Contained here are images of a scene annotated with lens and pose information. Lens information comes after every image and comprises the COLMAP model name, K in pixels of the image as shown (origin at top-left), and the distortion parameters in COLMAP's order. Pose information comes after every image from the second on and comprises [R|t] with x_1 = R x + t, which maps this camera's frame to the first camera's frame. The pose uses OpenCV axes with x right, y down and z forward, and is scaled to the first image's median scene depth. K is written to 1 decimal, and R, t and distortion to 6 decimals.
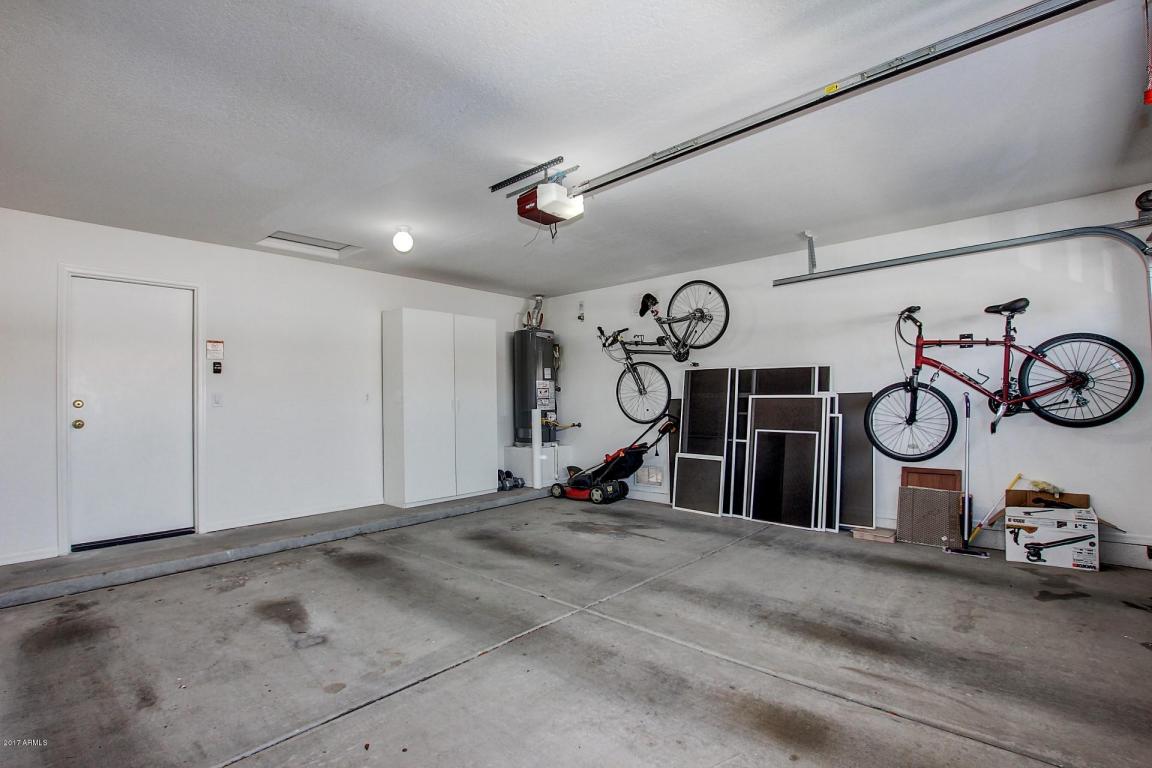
lens RADIAL K [[529.2, 0, 575.4], [0, 529.2, 384.7], [0, 0, 1]] dist [-0.030895, 0.002819]
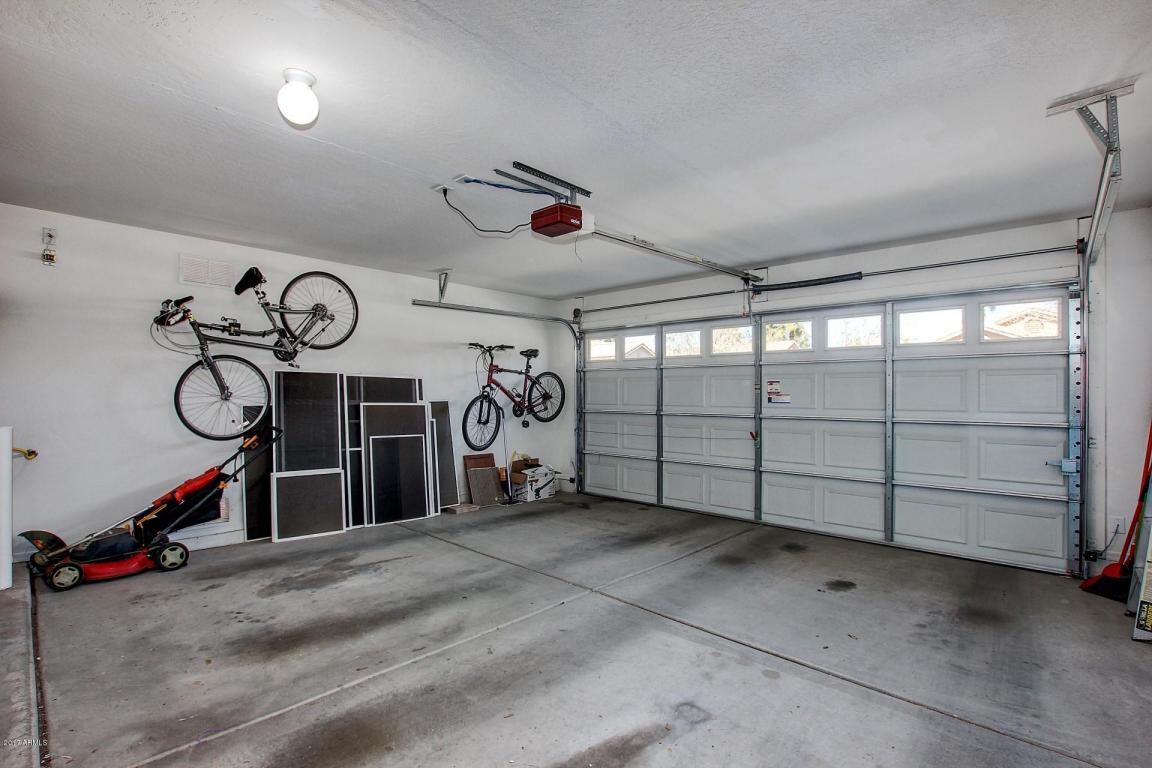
lens RADIAL K [[529.2, 0, 572.9], [0, 529.2, 384.1], [0, 0, 1]] dist [-0.030895, 0.002819]
pose [[0.045135, 0.036847, 0.998301, -0.763886], [-0.032755, 0.998837, -0.035386, 0.008382], [-0.998444, -0.031102, 0.046289, 0.657759]]
